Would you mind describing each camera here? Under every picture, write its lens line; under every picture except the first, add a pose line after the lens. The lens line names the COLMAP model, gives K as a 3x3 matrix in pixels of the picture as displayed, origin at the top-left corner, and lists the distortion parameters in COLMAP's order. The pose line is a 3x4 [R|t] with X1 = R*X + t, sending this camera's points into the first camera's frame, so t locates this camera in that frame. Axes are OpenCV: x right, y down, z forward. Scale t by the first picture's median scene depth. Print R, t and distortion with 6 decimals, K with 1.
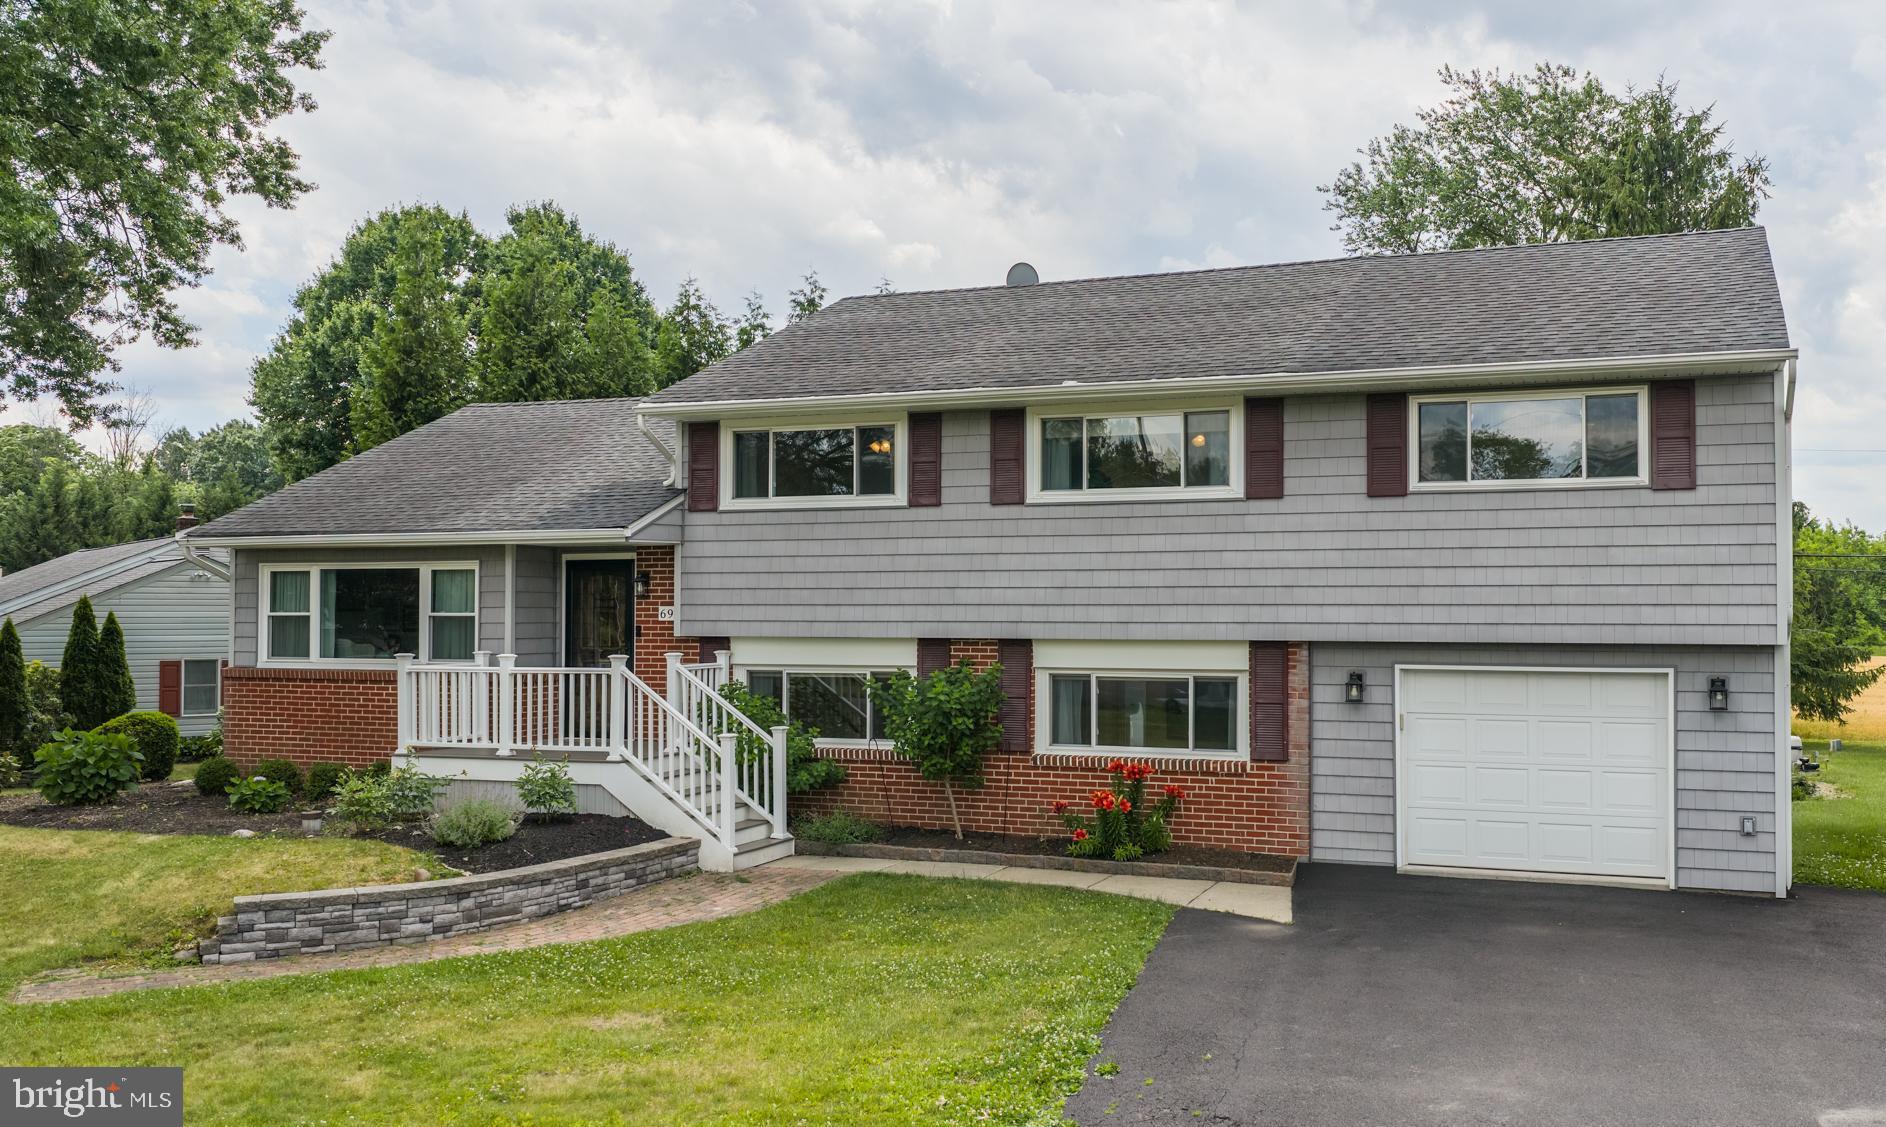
lens RADIAL K [[1687.1, 0, 1024.2], [0, 1687.1, 563.9], [0, 0, 1]] dist [0.005833, -0.011388]
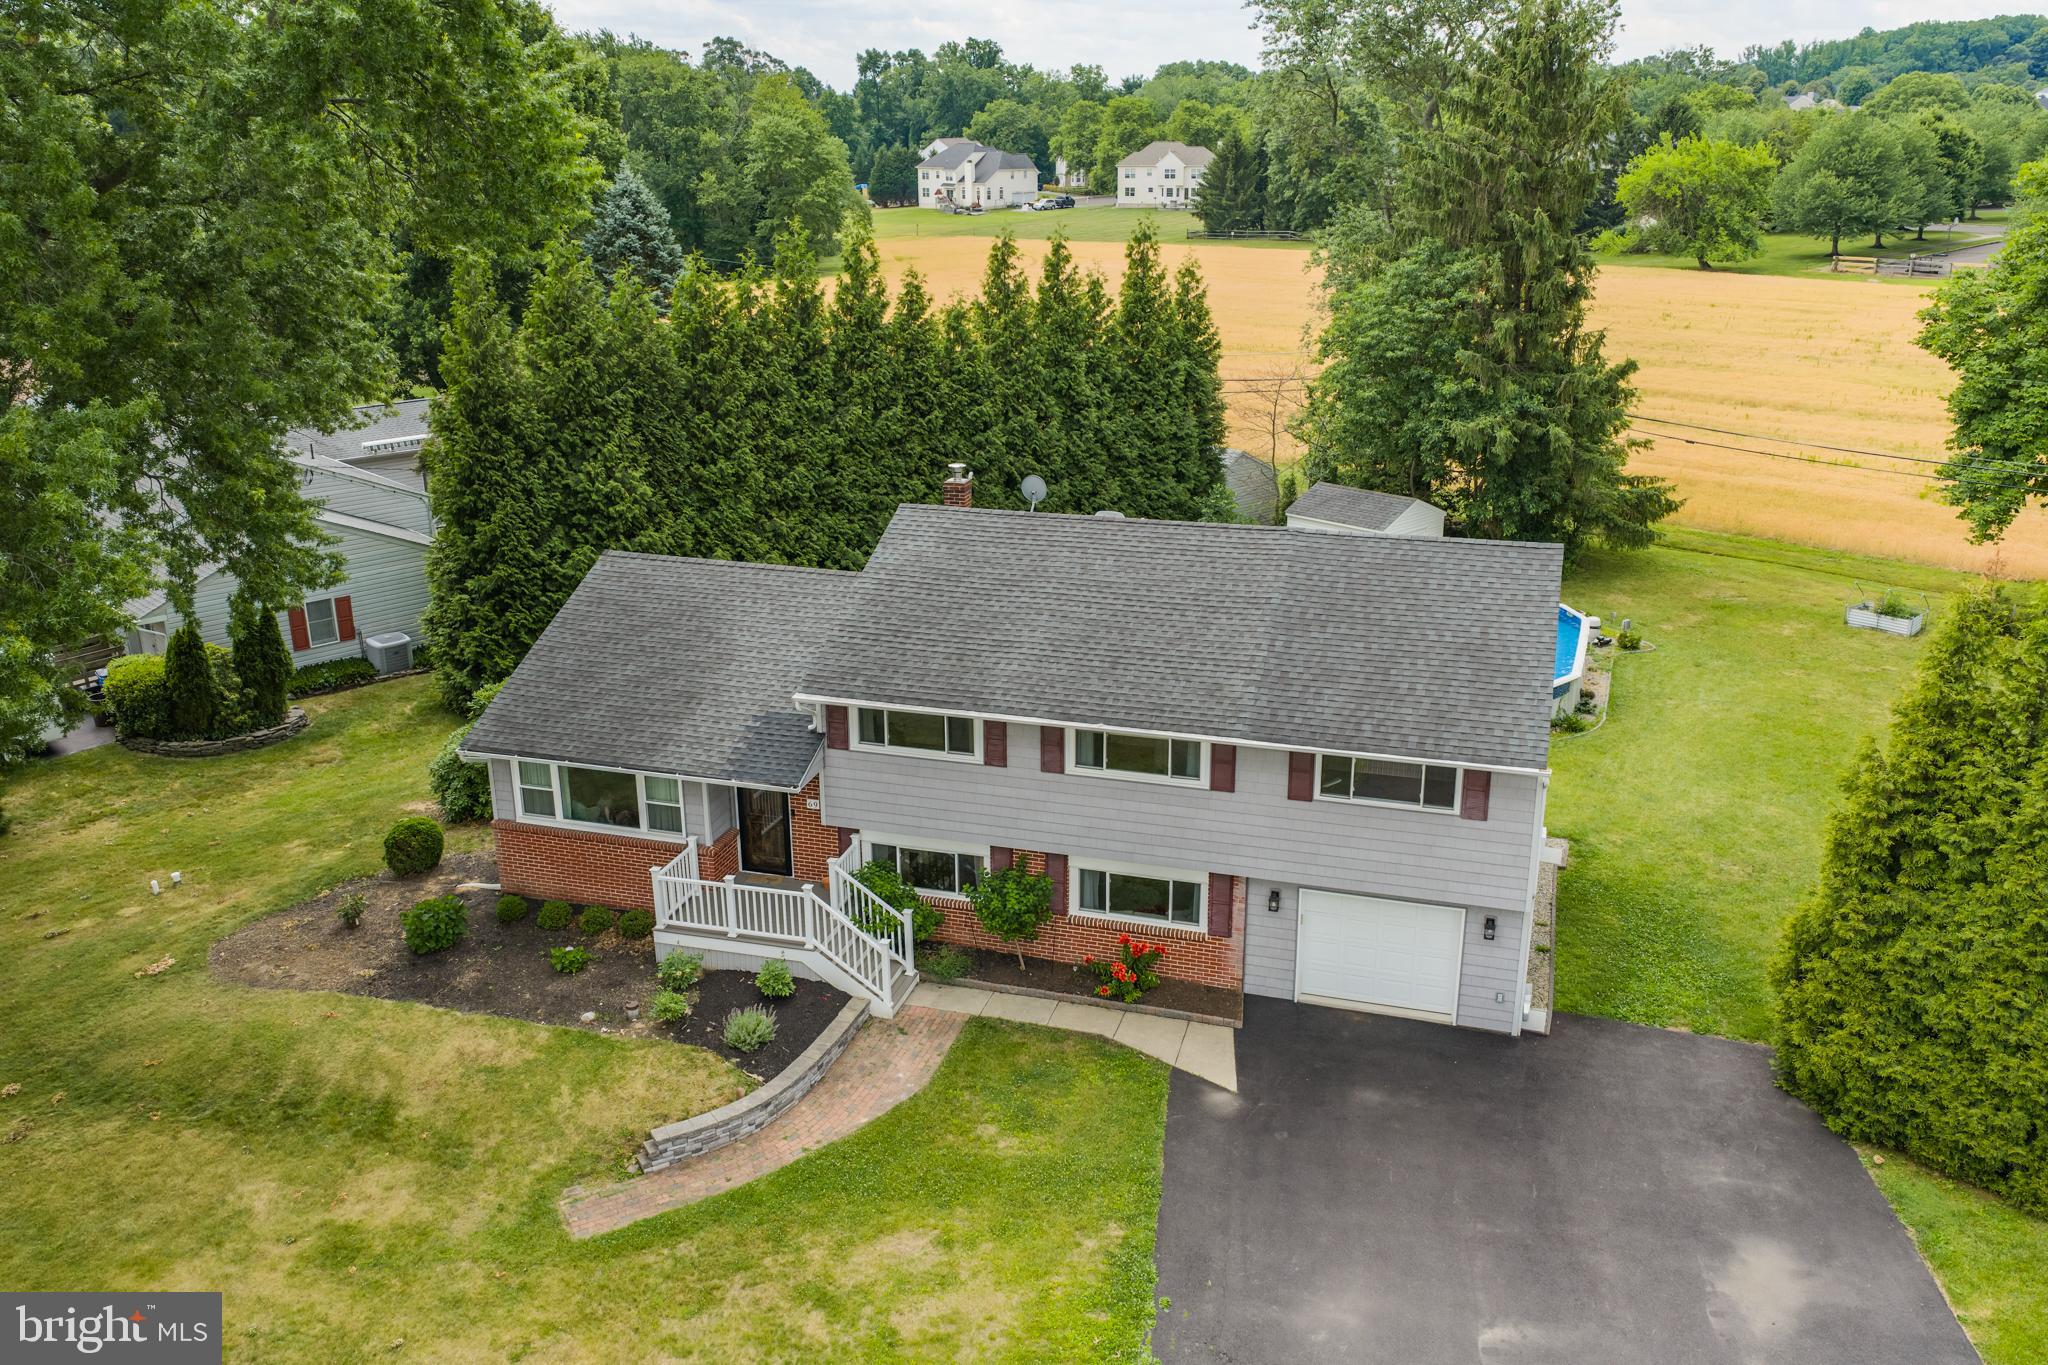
lens RADIAL K [[1688.7, 0, 1024.0], [0, 1688.7, 682.5], [0, 0, 1]] dist [0.011411, -0.004451]
pose [[0.997441, -0.032305, 0.063781, -0.131820], [0.007594, 0.934917, 0.354786, -0.660498], [-0.071091, -0.353393, 0.932770, -0.393817]]
